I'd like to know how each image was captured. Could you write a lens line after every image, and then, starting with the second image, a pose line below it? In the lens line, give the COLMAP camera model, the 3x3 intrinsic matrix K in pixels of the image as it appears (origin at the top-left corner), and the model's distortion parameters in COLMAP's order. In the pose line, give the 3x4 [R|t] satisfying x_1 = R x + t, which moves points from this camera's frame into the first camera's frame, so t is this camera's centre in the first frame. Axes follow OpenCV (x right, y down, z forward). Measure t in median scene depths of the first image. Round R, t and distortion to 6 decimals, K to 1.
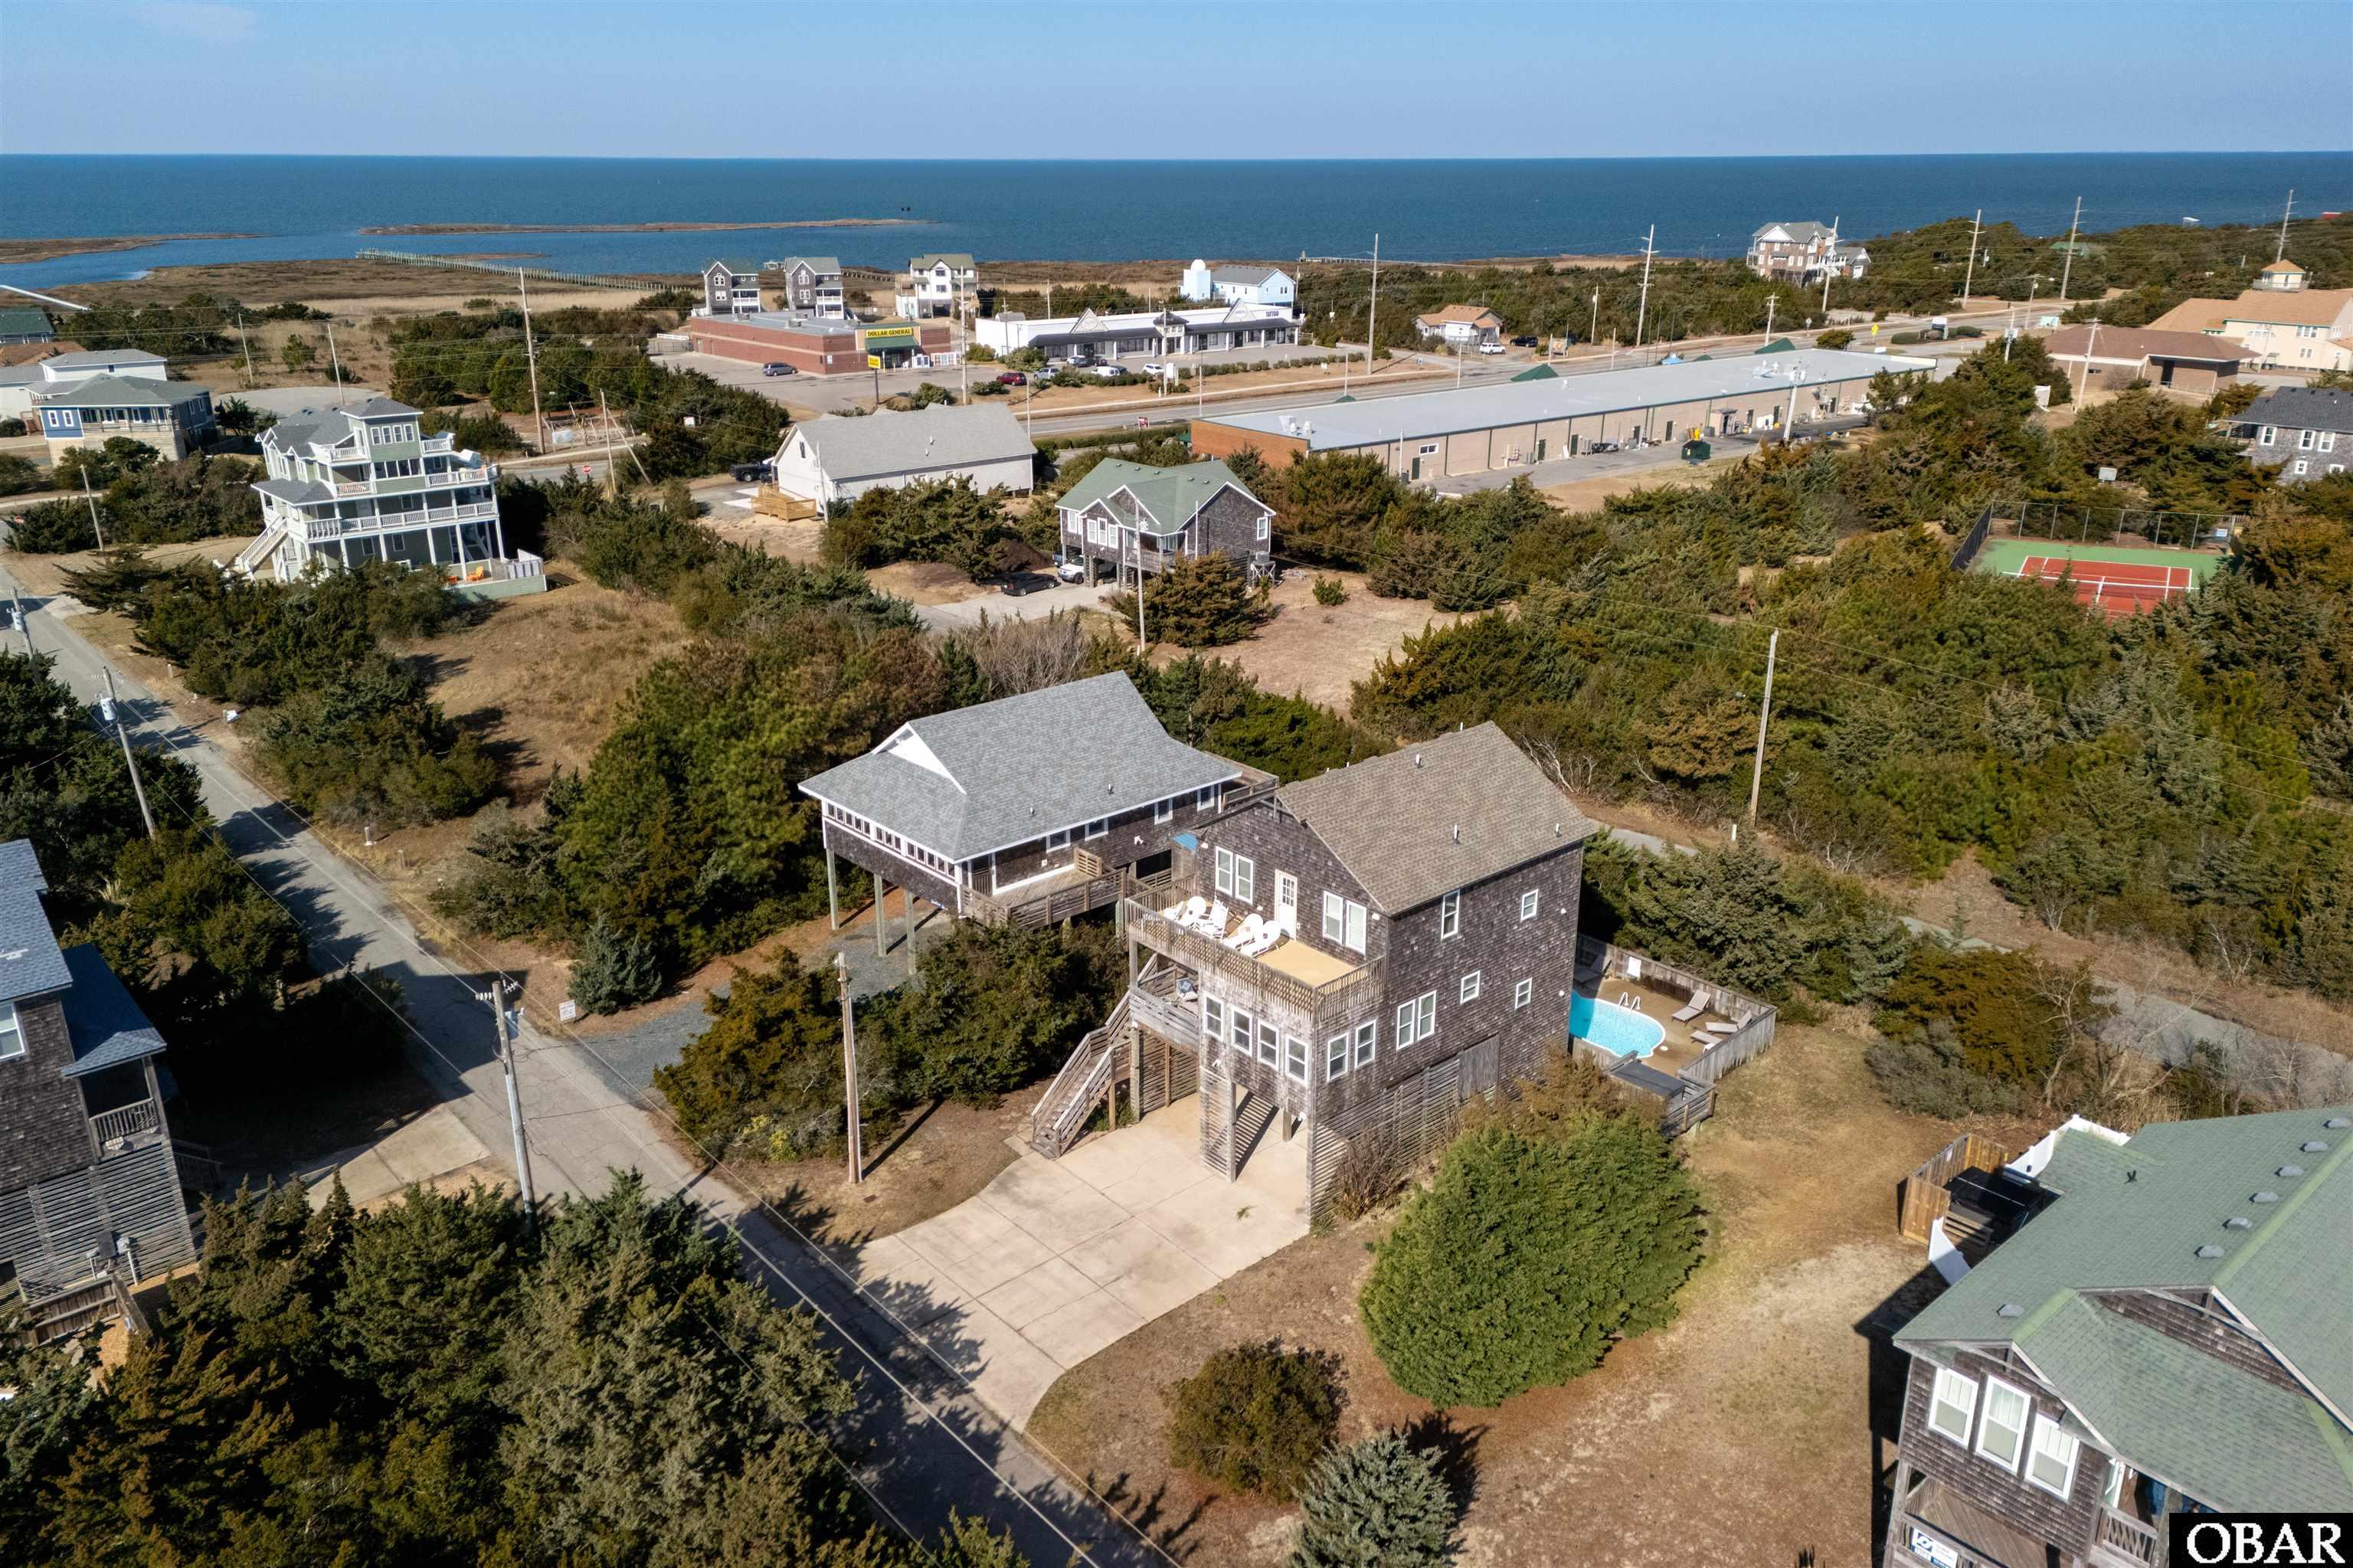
lens RADIAL K [[1748.7, 0, 1188.2], [0, 1748.7, 714.9], [0, 0, 1]] dist [0.093504, -0.115352]
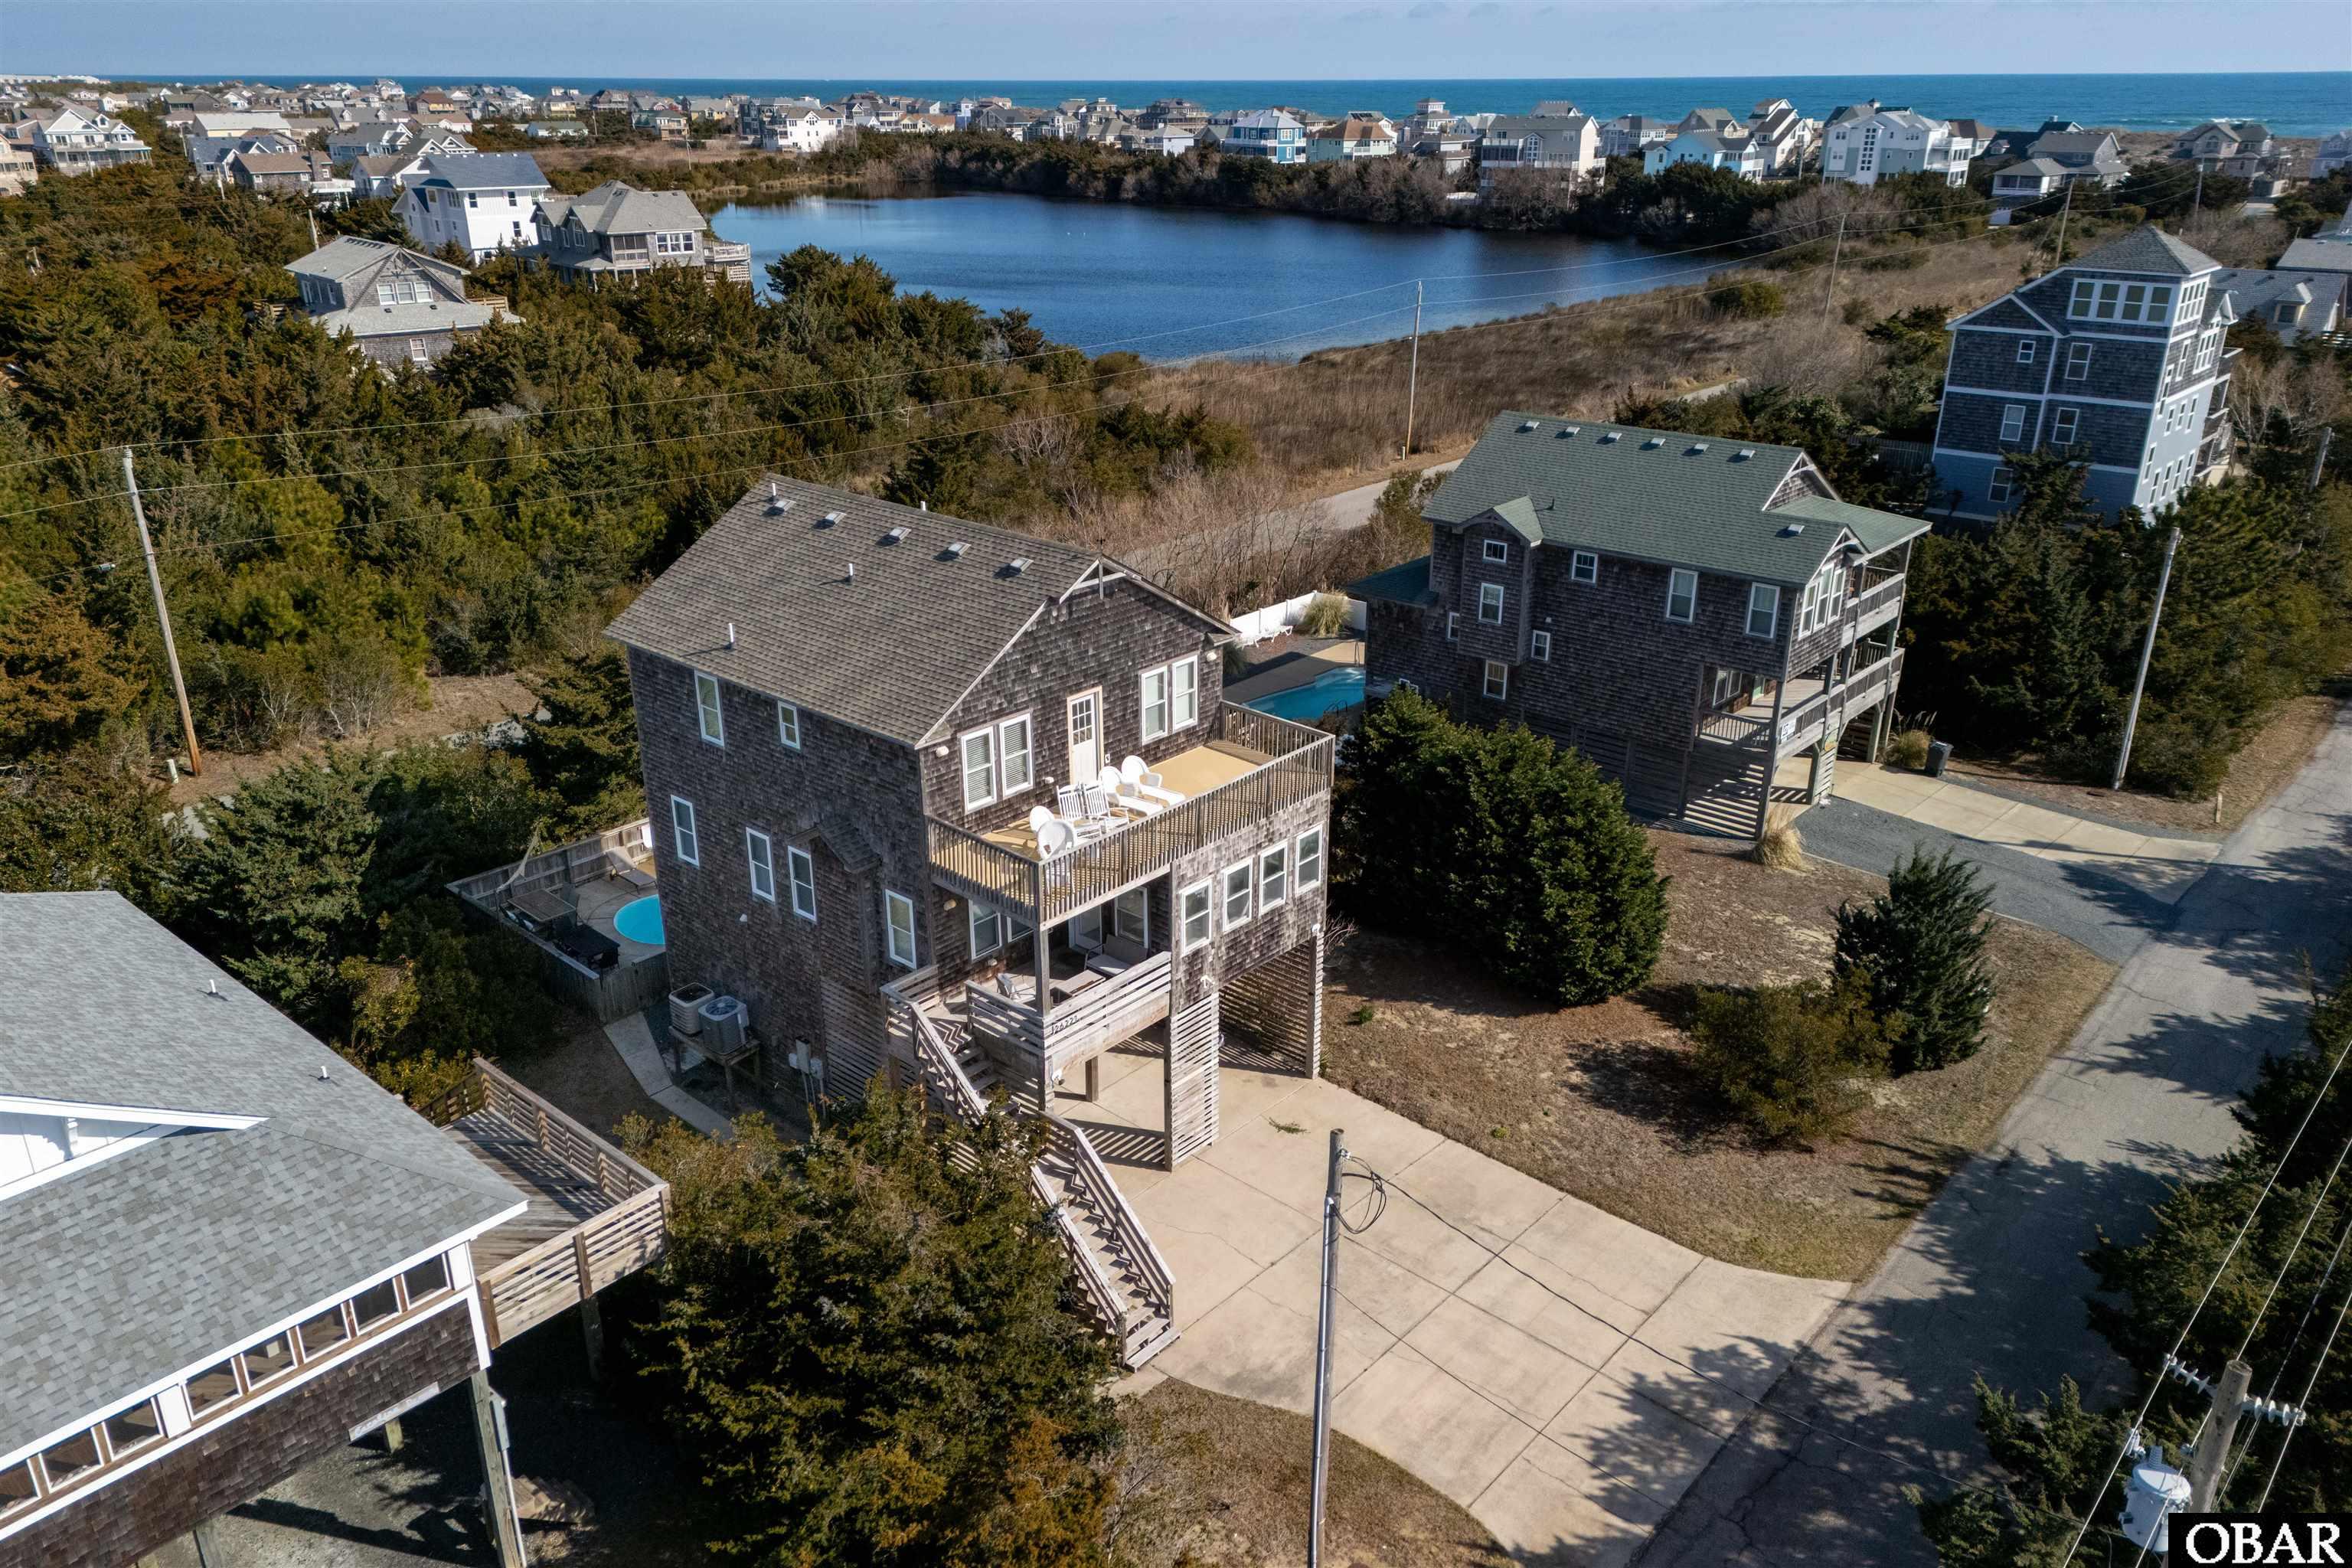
lens RADIAL K [[1724.8, 0, 1176.9], [0, 1724.8, 795.6], [0, 0, 1]] dist [0.099293, -0.106132]
pose [[-0.109294, -0.382710, 0.917381, -0.455525], [0.301692, 0.866603, 0.397469, -0.097140], [-0.947120, 0.320207, 0.020746, 0.831302]]
